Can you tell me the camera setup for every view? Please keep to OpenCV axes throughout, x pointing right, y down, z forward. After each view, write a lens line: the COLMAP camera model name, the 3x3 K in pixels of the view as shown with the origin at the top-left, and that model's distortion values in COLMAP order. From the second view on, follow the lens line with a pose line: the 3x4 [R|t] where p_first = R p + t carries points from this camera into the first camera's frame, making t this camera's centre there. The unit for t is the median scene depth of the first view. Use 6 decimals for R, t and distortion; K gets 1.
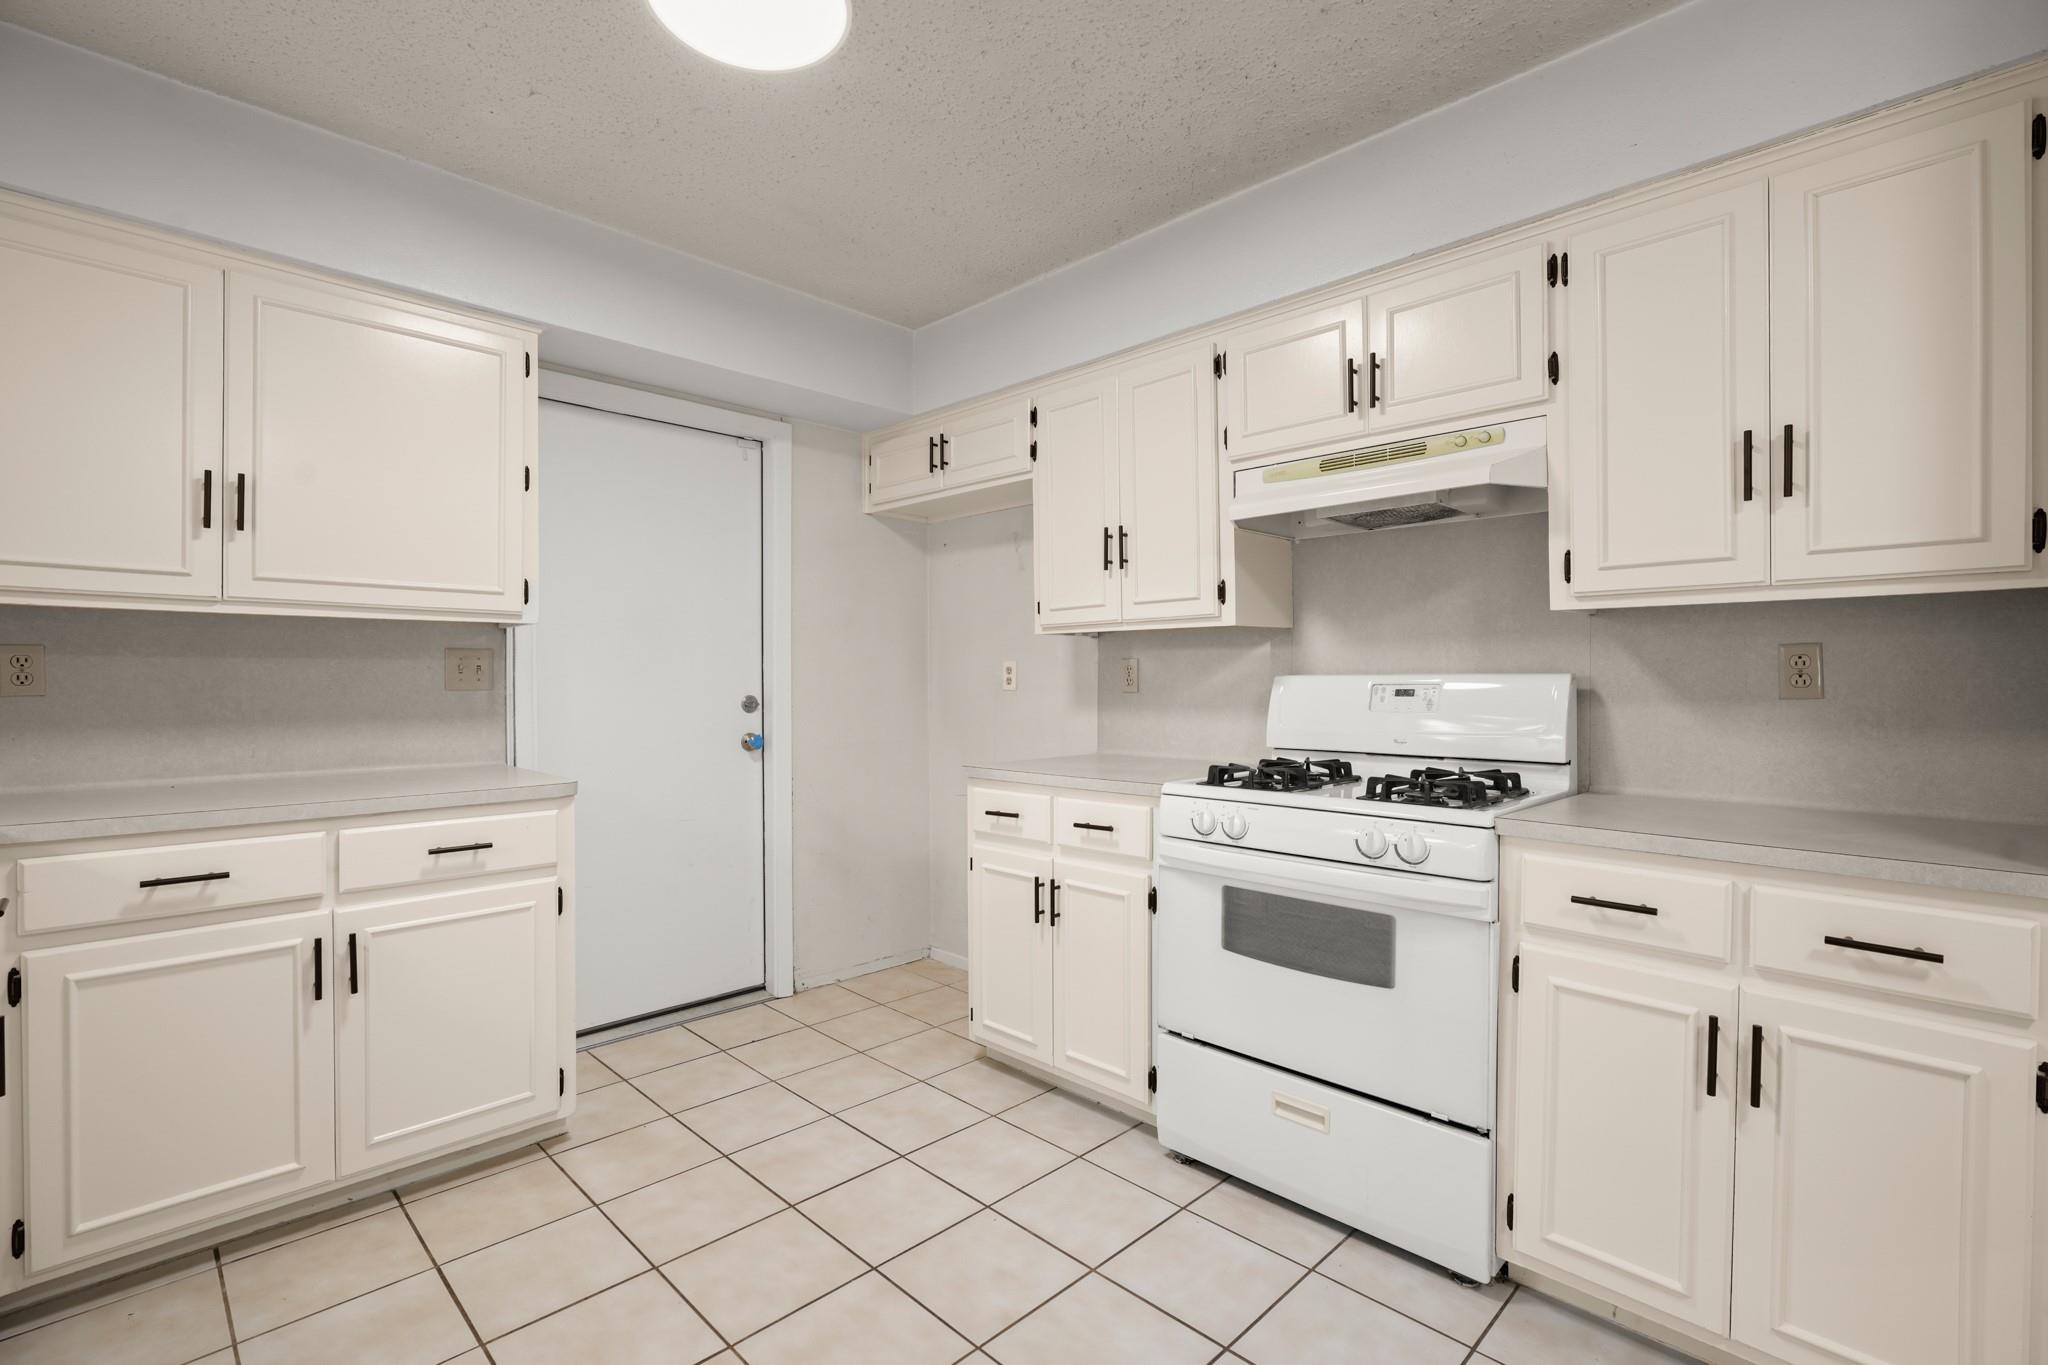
lens RADIAL K [[933.7, 0, 1025.4], [0, 933.7, 681.3], [0, 0, 1]] dist [-0.005450, 0.001378]
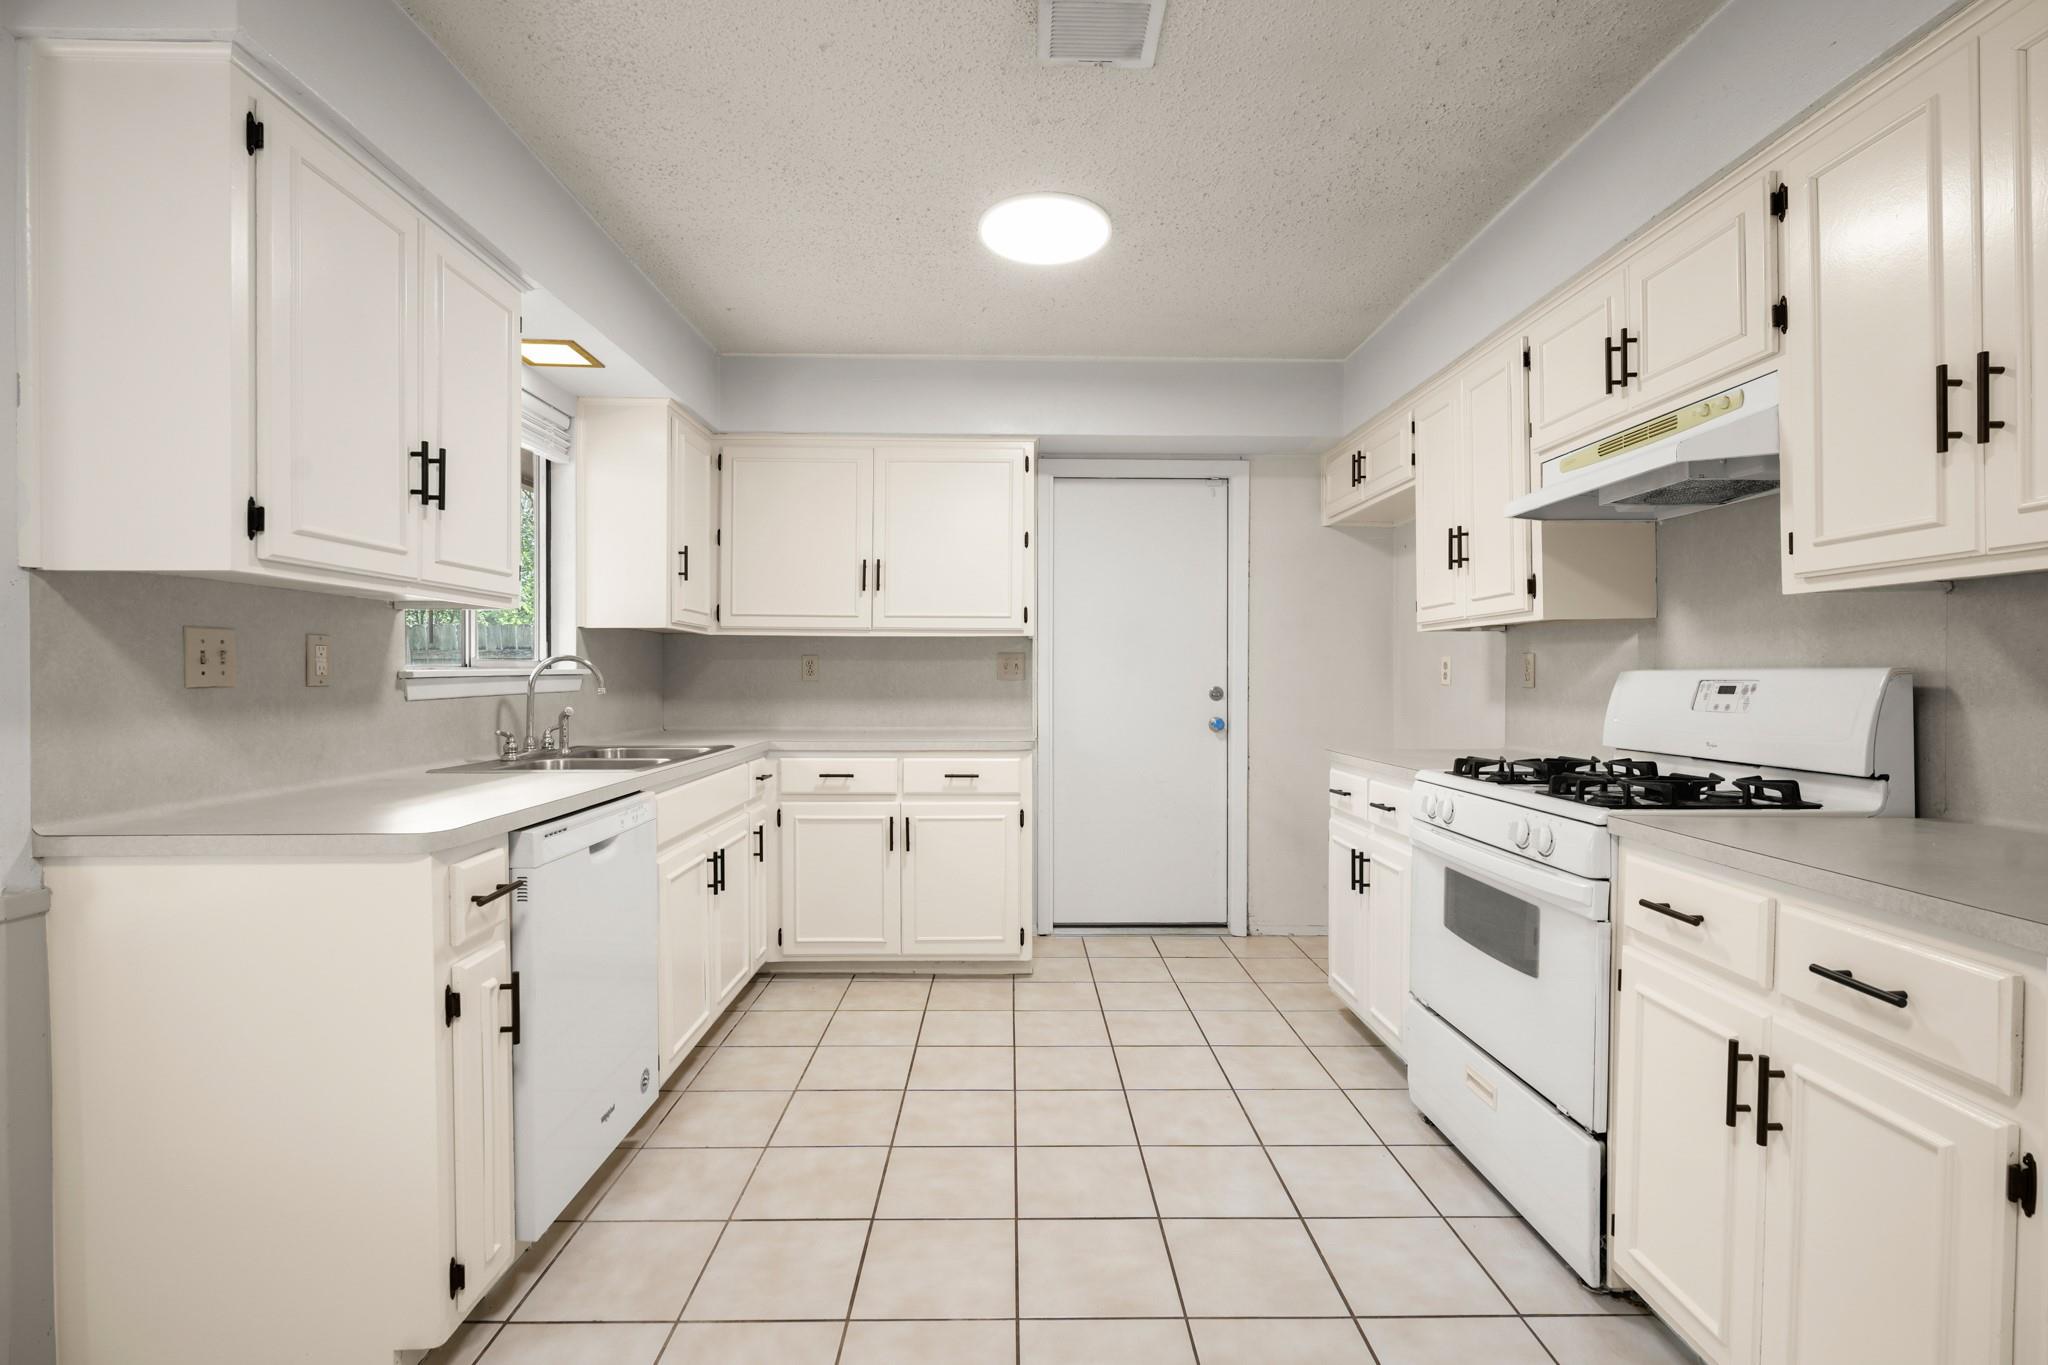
lens RADIAL K [[933.7, 0, 1011.9], [0, 933.7, 680.9], [0, 0, 1]] dist [-0.005450, 0.001378]
pose [[0.711184, 0.007437, -0.702966, 0.572426], [-0.004564, 0.999972, 0.005961, 0.001570], [0.702991, -0.001031, 0.711198, -0.101821]]
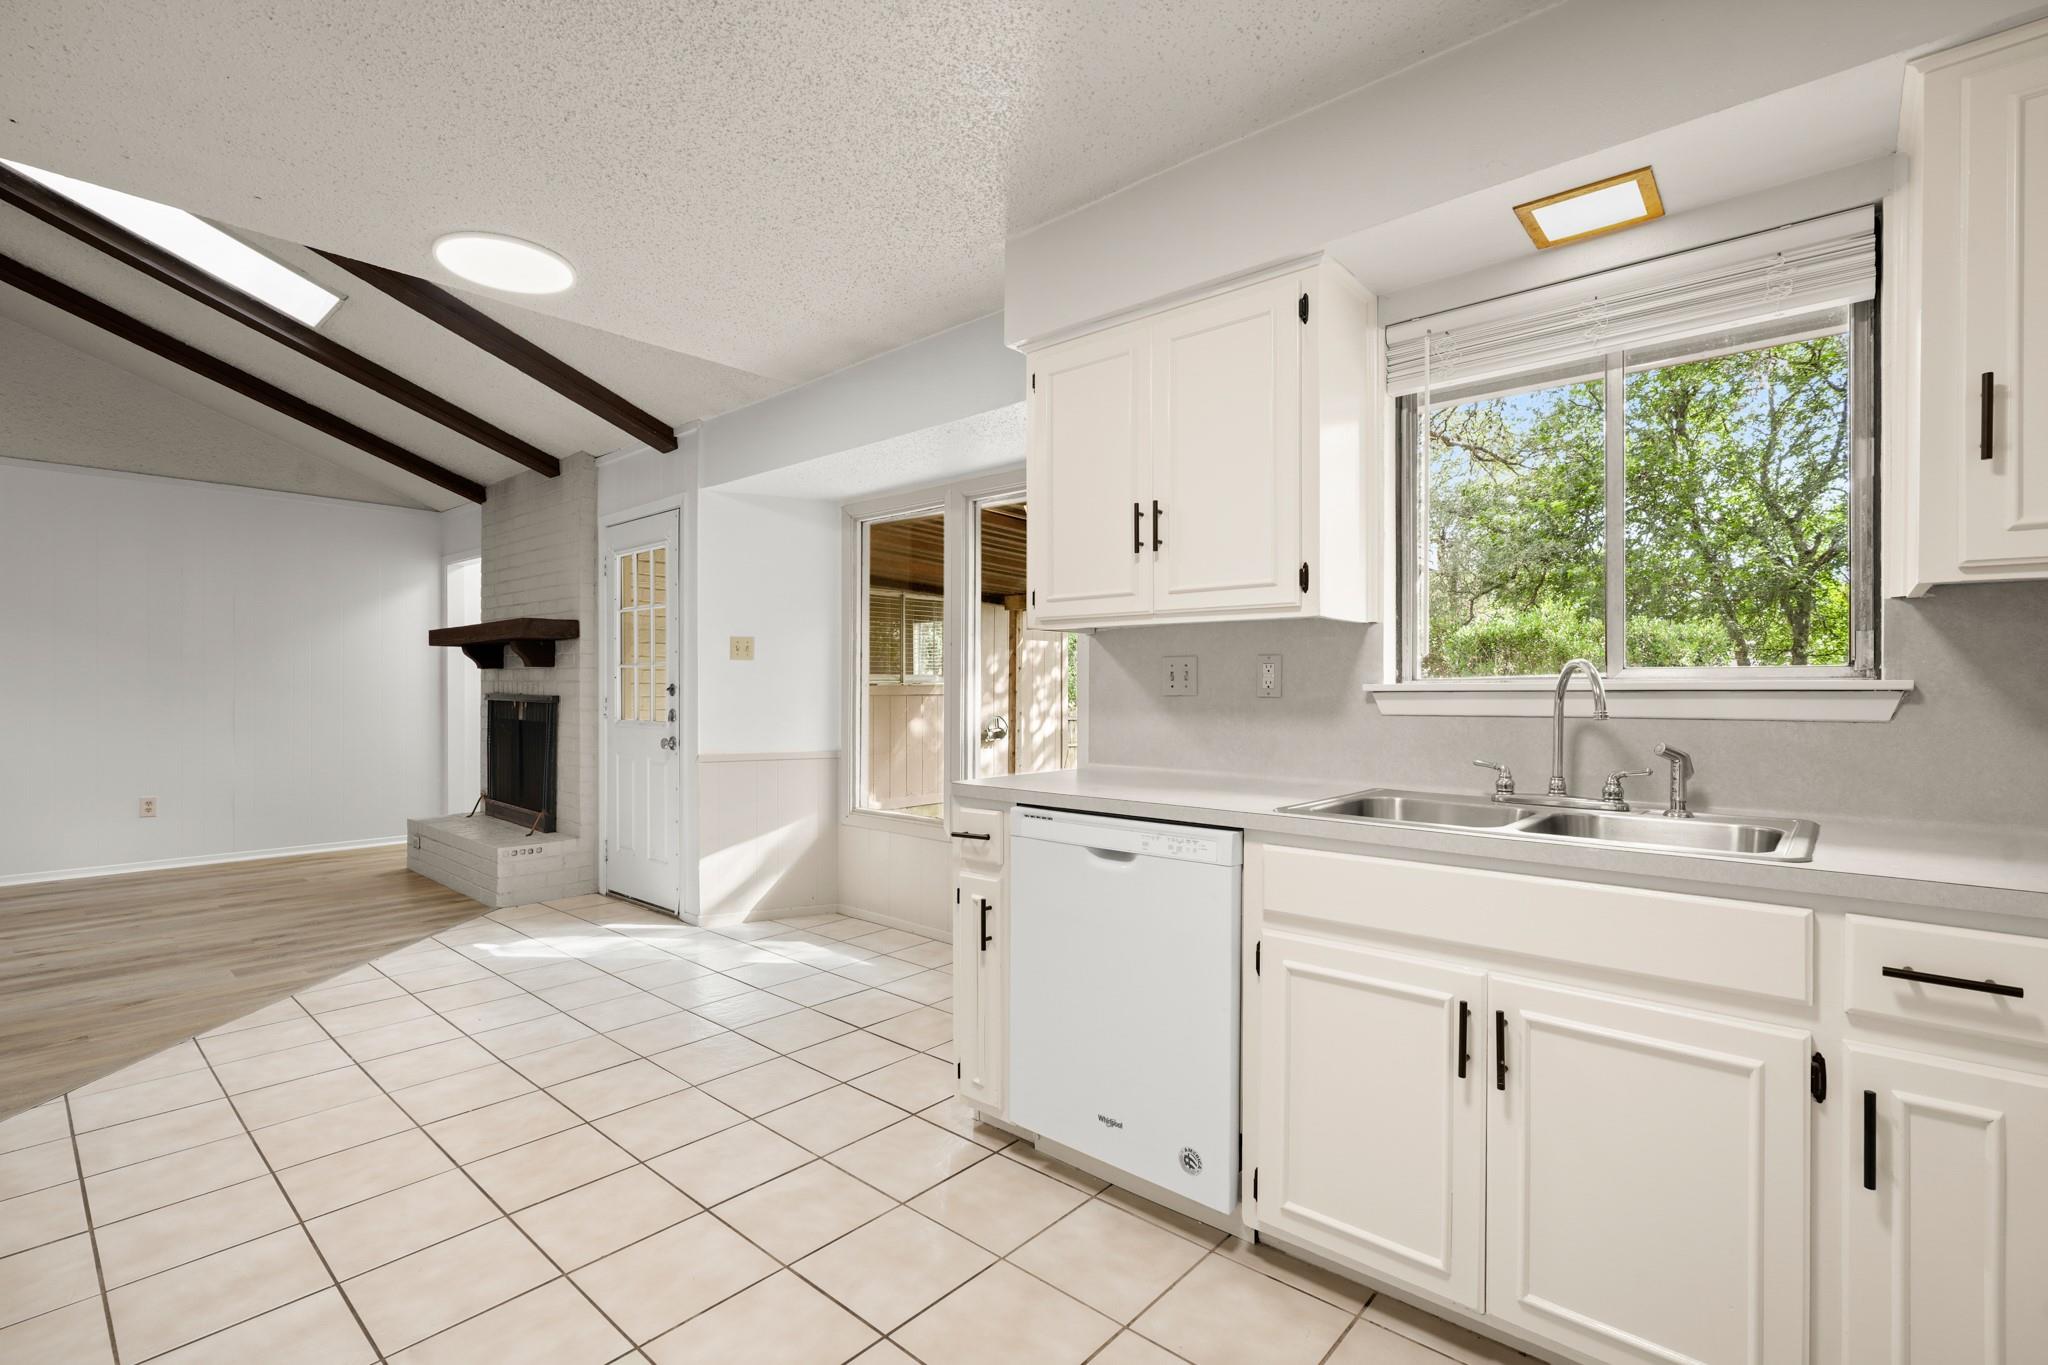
lens RADIAL K [[933.7, 0, 1041.1], [0, 933.7, 679.6], [0, 0, 1]] dist [-0.005450, 0.001378]
pose [[-0.996958, 0.008843, -0.077436, -0.601390], [0.008391, 0.999946, 0.006166, -0.023752], [0.077487, 0.005498, -0.996978, 1.831382]]
